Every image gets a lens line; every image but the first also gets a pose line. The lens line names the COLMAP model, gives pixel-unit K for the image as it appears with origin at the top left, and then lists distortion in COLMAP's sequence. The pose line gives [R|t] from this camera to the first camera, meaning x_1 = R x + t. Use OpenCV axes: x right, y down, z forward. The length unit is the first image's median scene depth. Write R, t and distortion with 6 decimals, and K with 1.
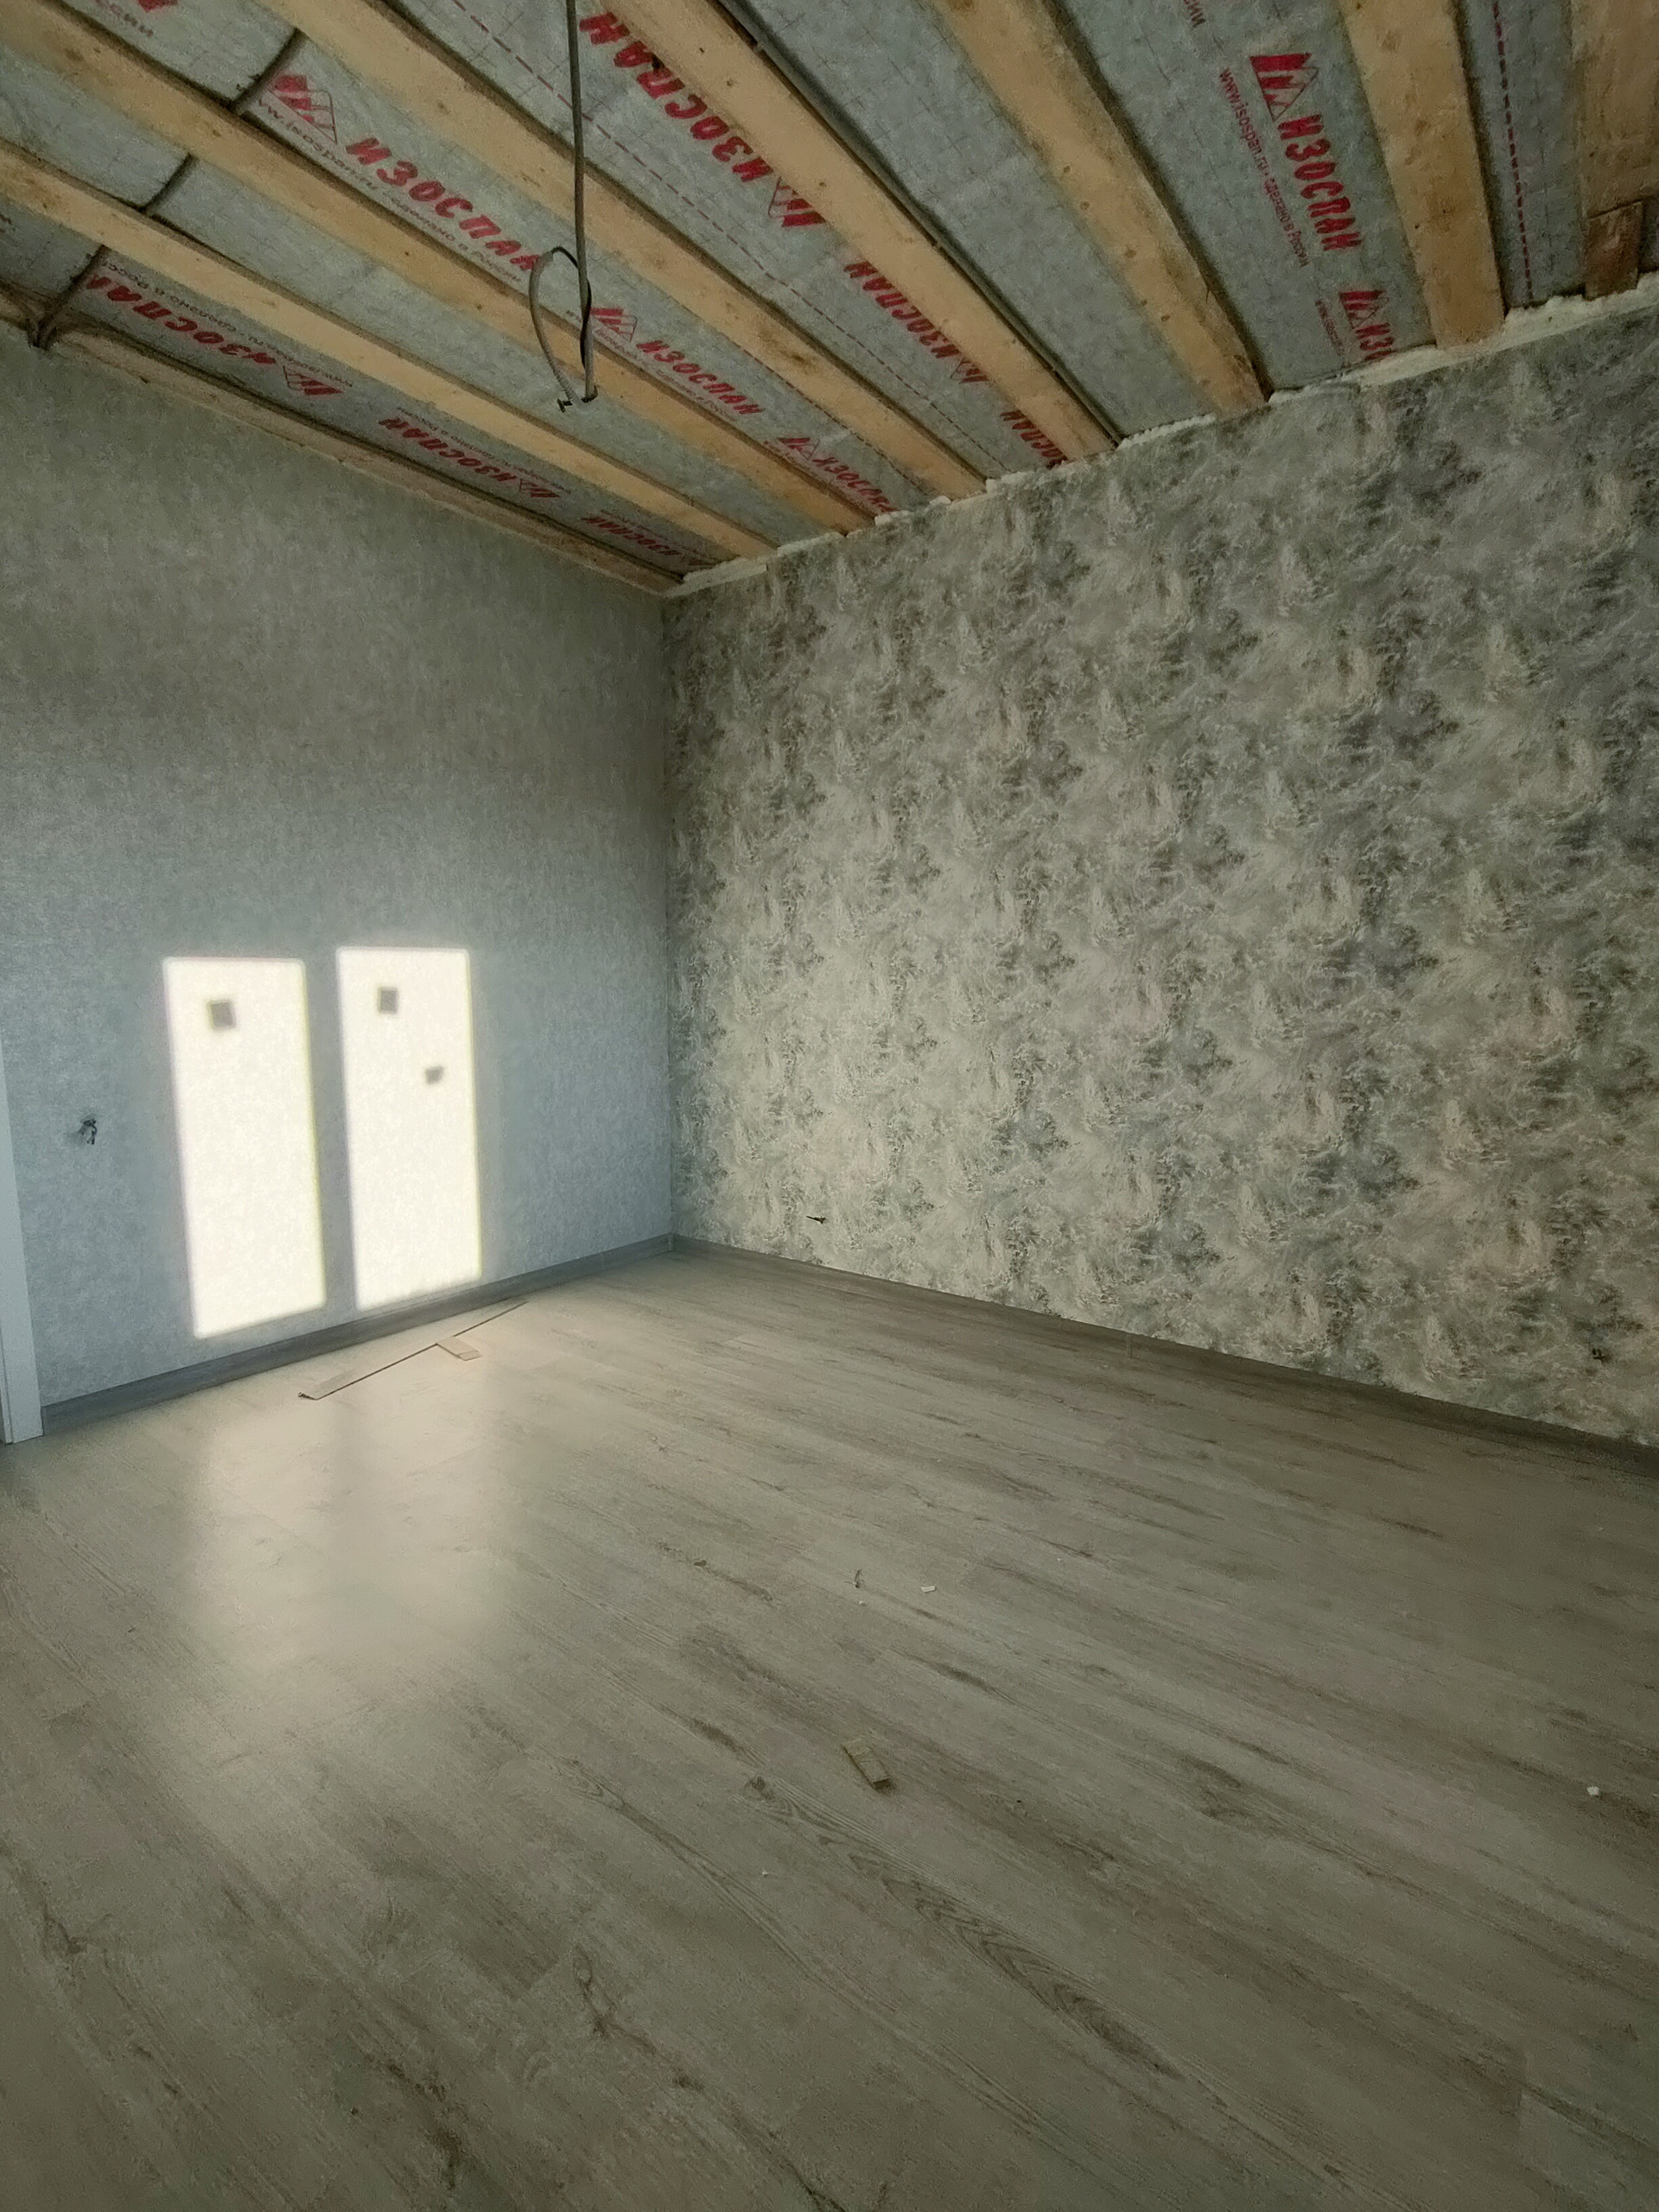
lens RADIAL K [[1033.4, 0, 819.7], [0, 1033.4, 1112.4], [0, 0, 1]] dist [-0.000778, 0.003755]
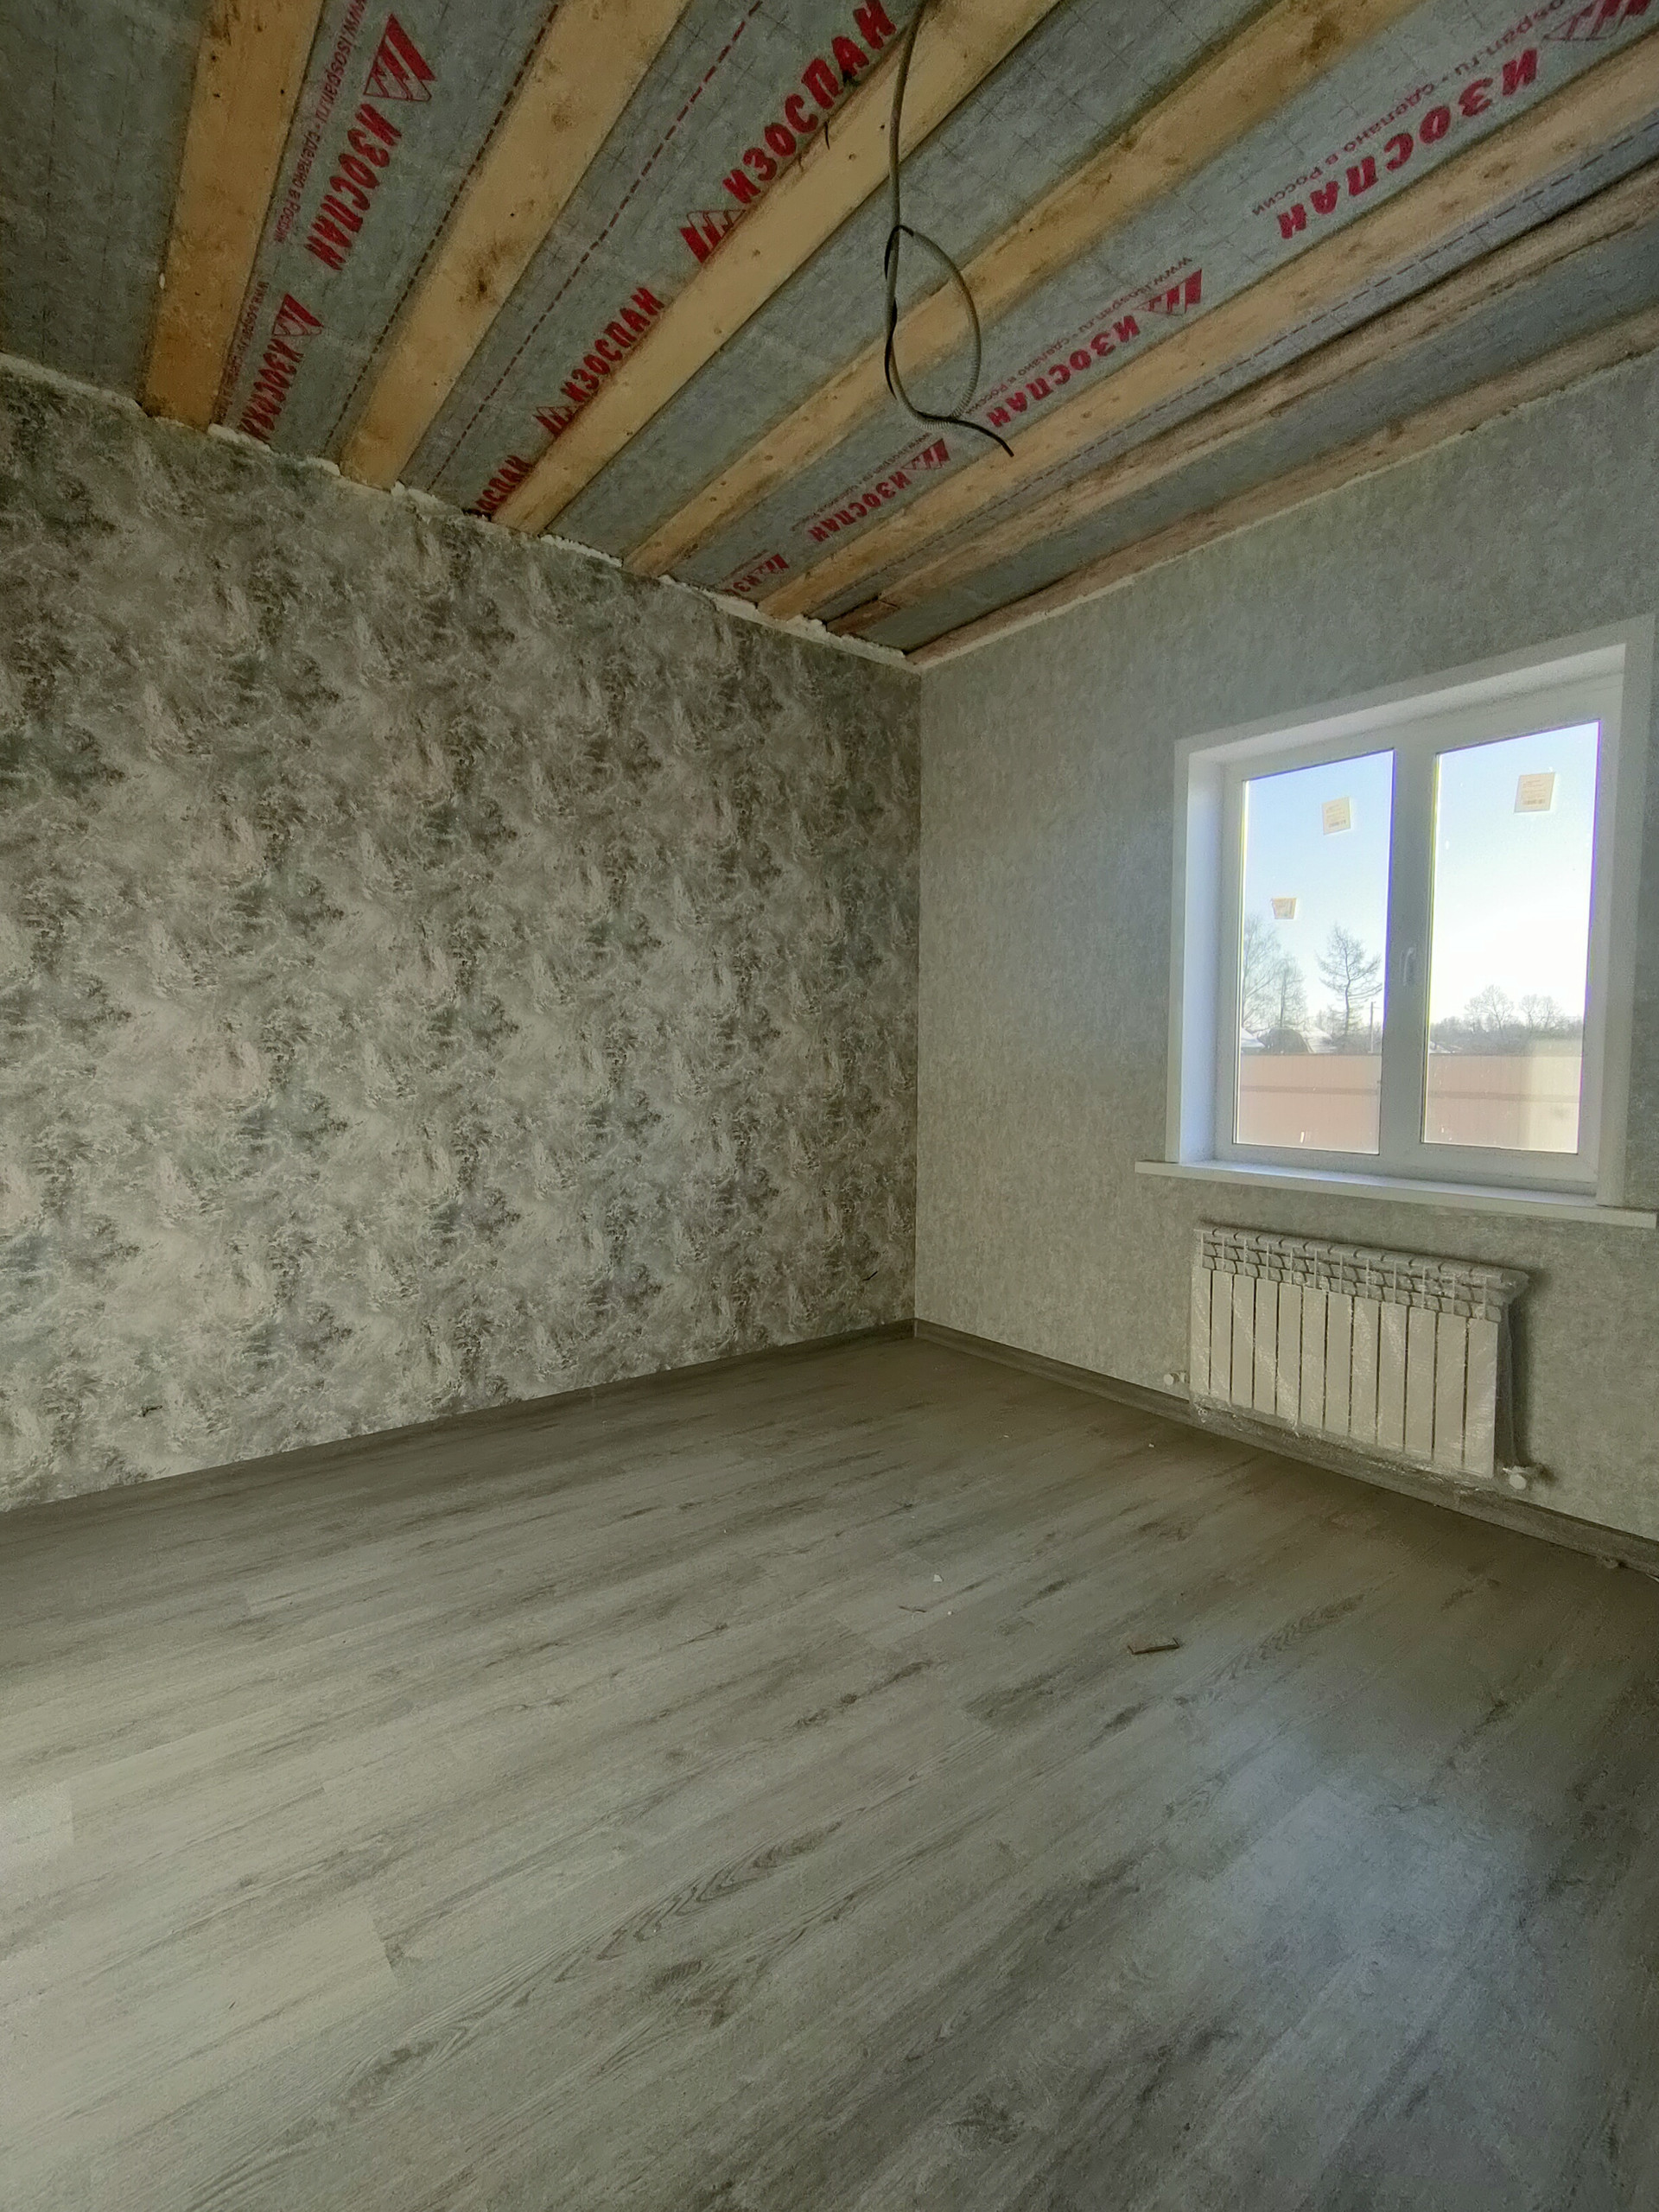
lens RADIAL K [[1019.9, 0, 823.4], [0, 1019.9, 1113.7], [0, 0, 1]] dist [-0.005322, 0.002952]
pose [[0.257494, -0.062665, 0.964246, -0.686912], [0.126263, 0.991521, 0.030720, -0.066441], [-0.957995, 0.113839, 0.263223, 0.543061]]
